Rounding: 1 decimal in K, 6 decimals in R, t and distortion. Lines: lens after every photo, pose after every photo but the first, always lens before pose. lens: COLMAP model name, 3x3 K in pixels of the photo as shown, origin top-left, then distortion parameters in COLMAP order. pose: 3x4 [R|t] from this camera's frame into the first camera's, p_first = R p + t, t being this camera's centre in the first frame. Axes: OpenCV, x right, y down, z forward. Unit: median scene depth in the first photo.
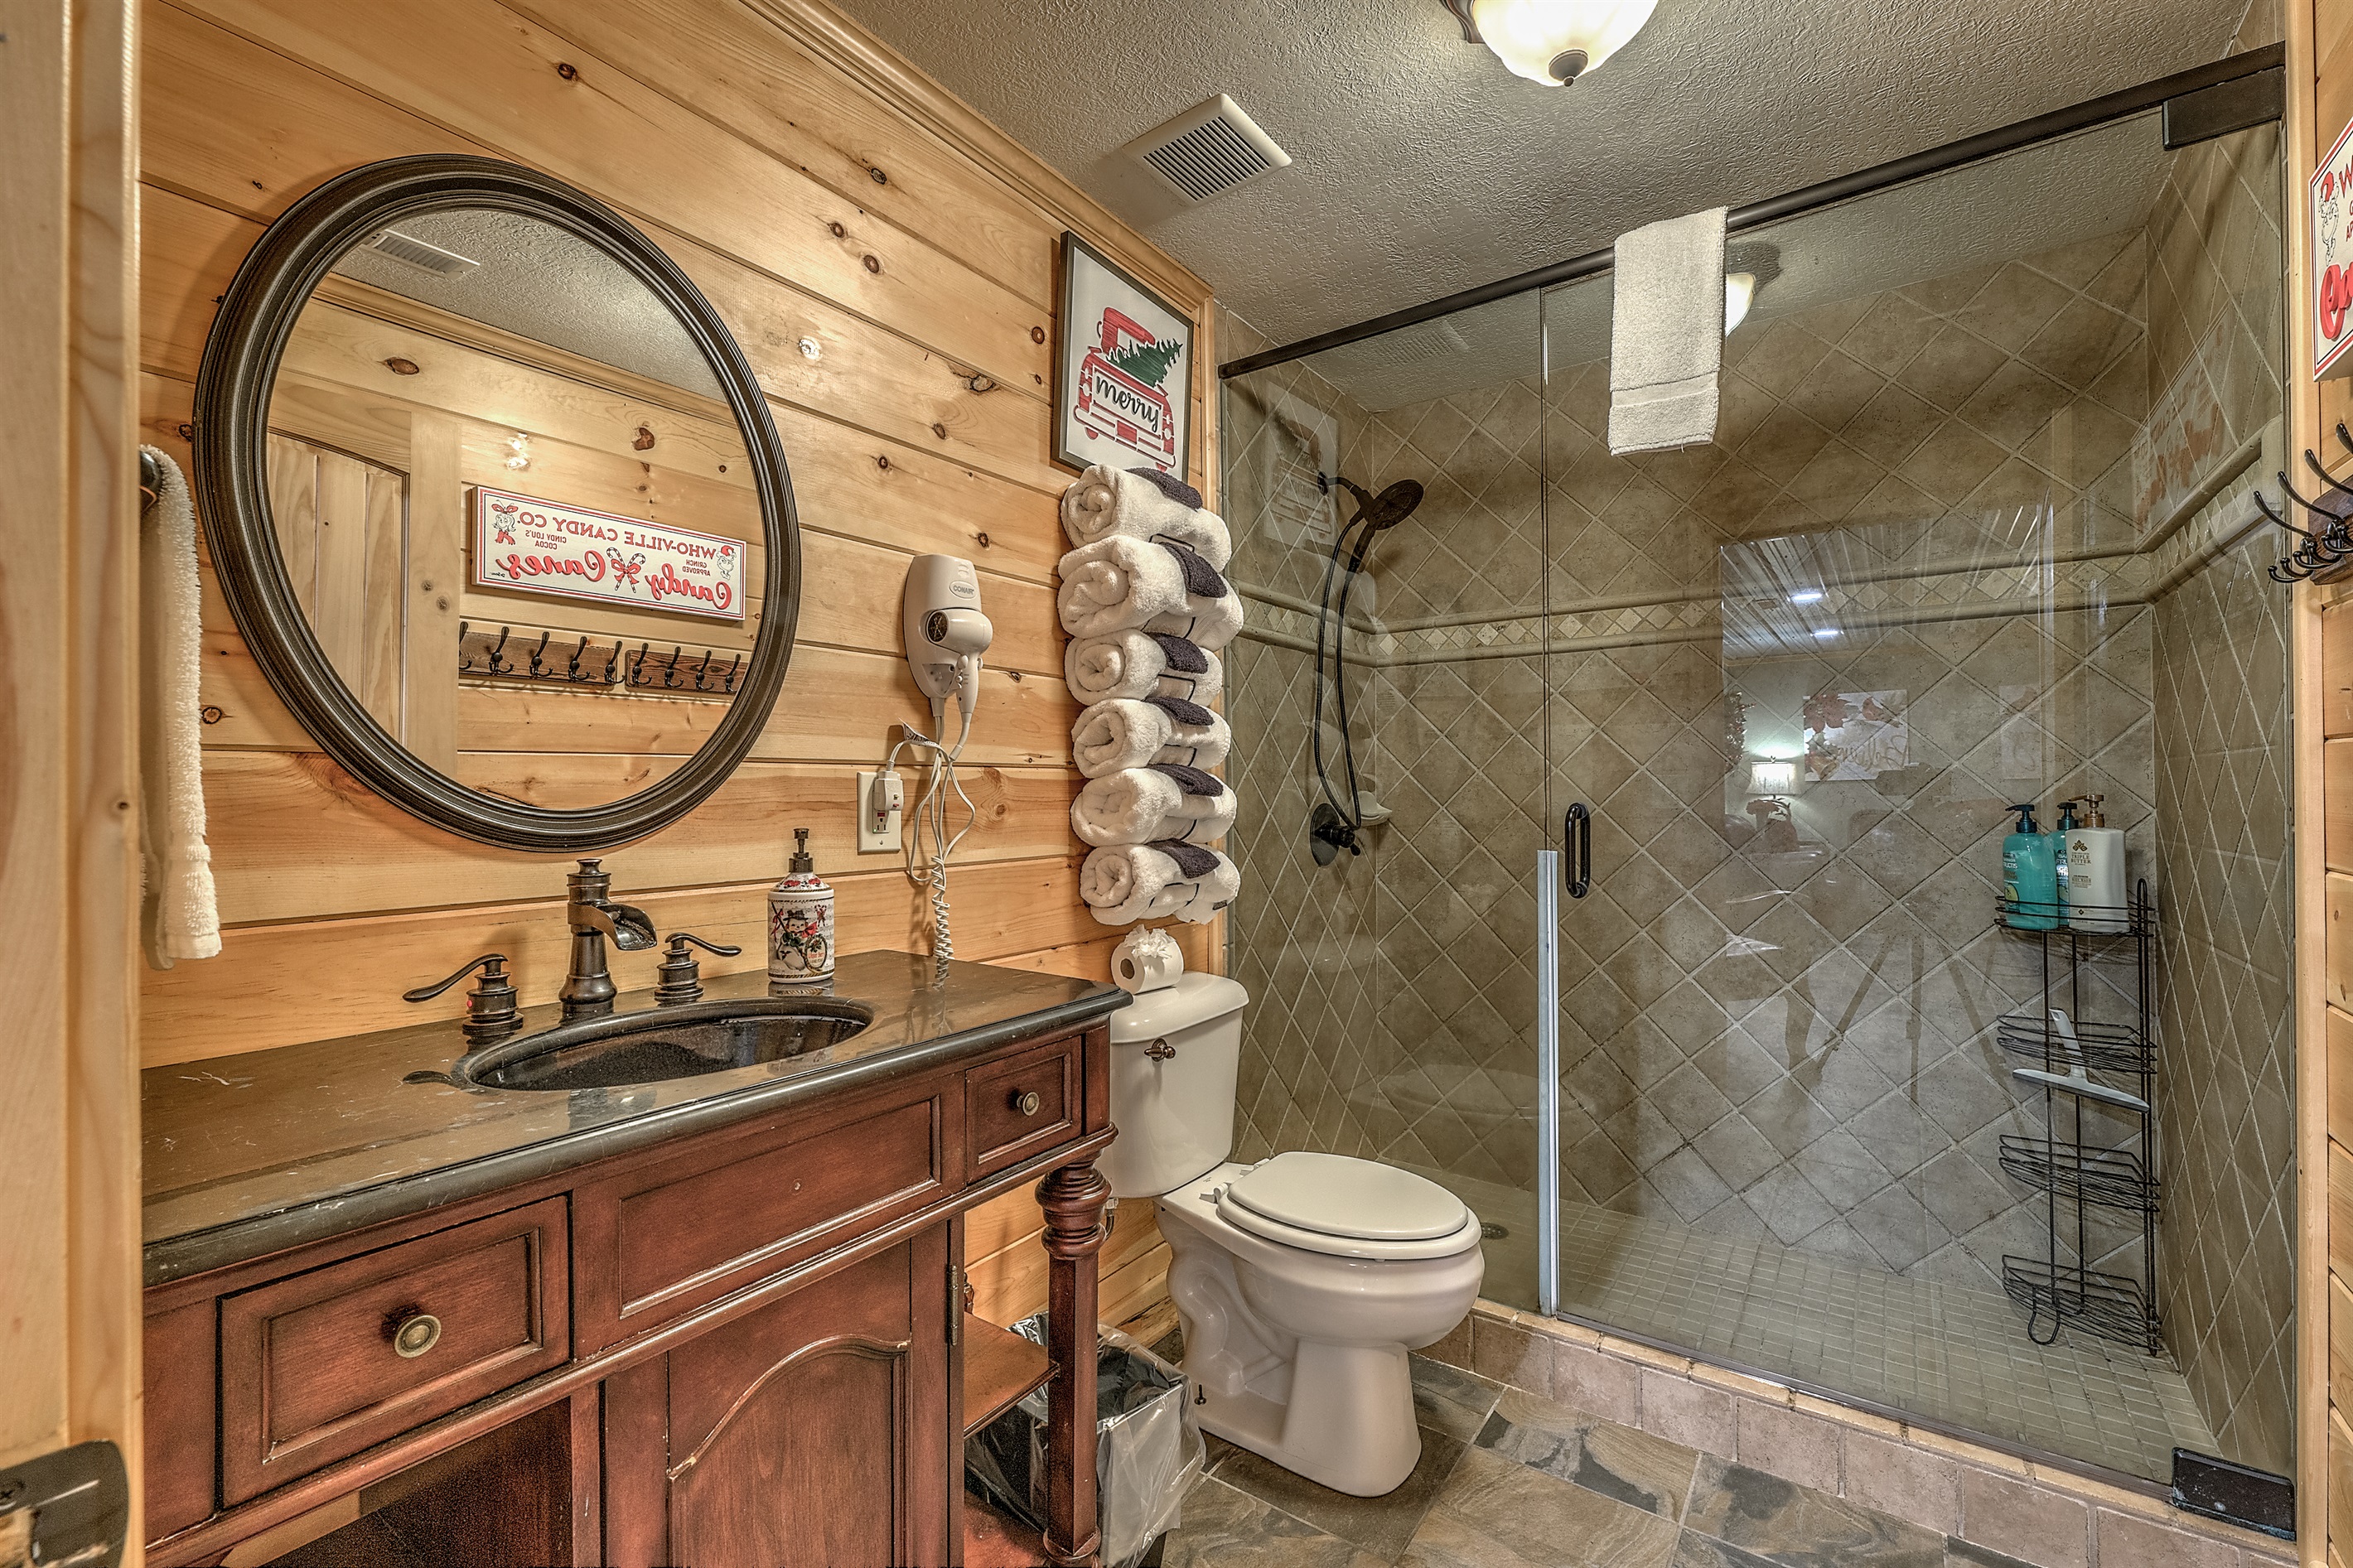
lens RADIAL K [[969.5, 0, 1177.3], [0, 969.5, 783.4], [0, 0, 1]] dist [0.002307, 0.000009]
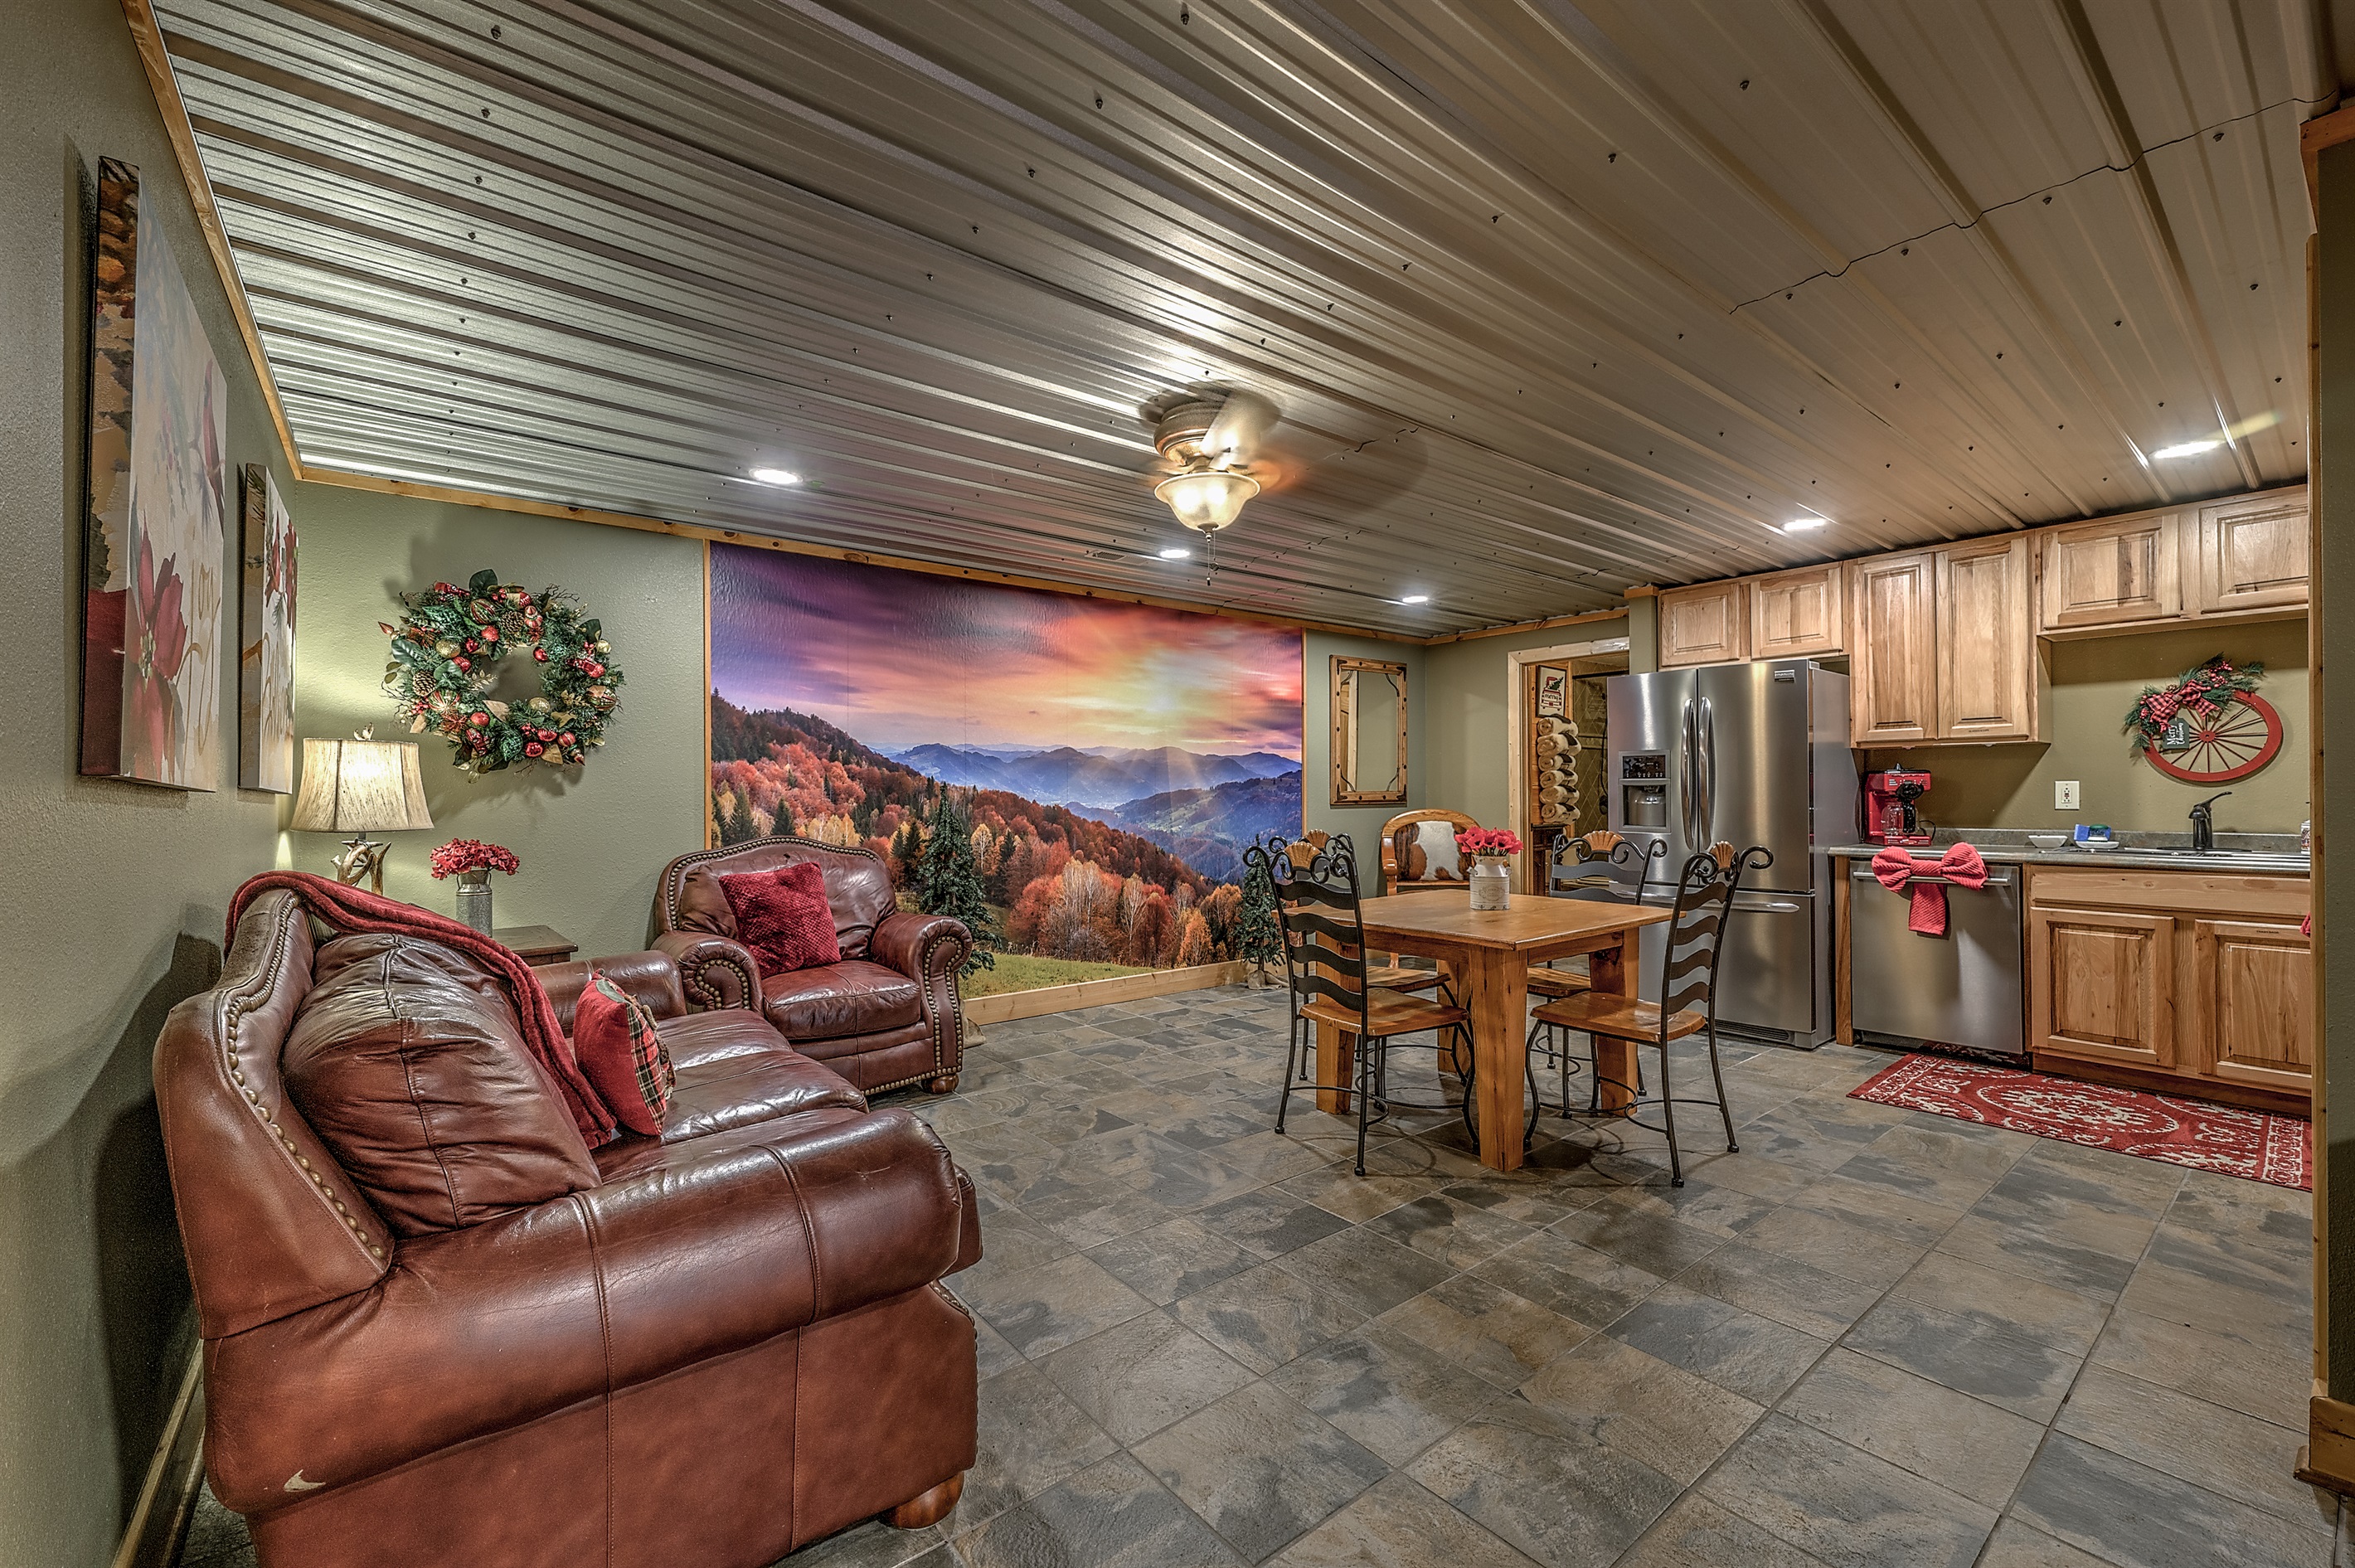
lens RADIAL K [[970.5, 0, 1173.3], [0, 970.5, 789.1], [0, 0, 1]] dist [0.002307, 0.000009]
pose [[0.962384, 0.002972, -0.271677, -0.493733], [-0.003009, 0.999995, 0.000279, 0.001932], [0.271677, 0.000549, 0.962388, -3.537323]]
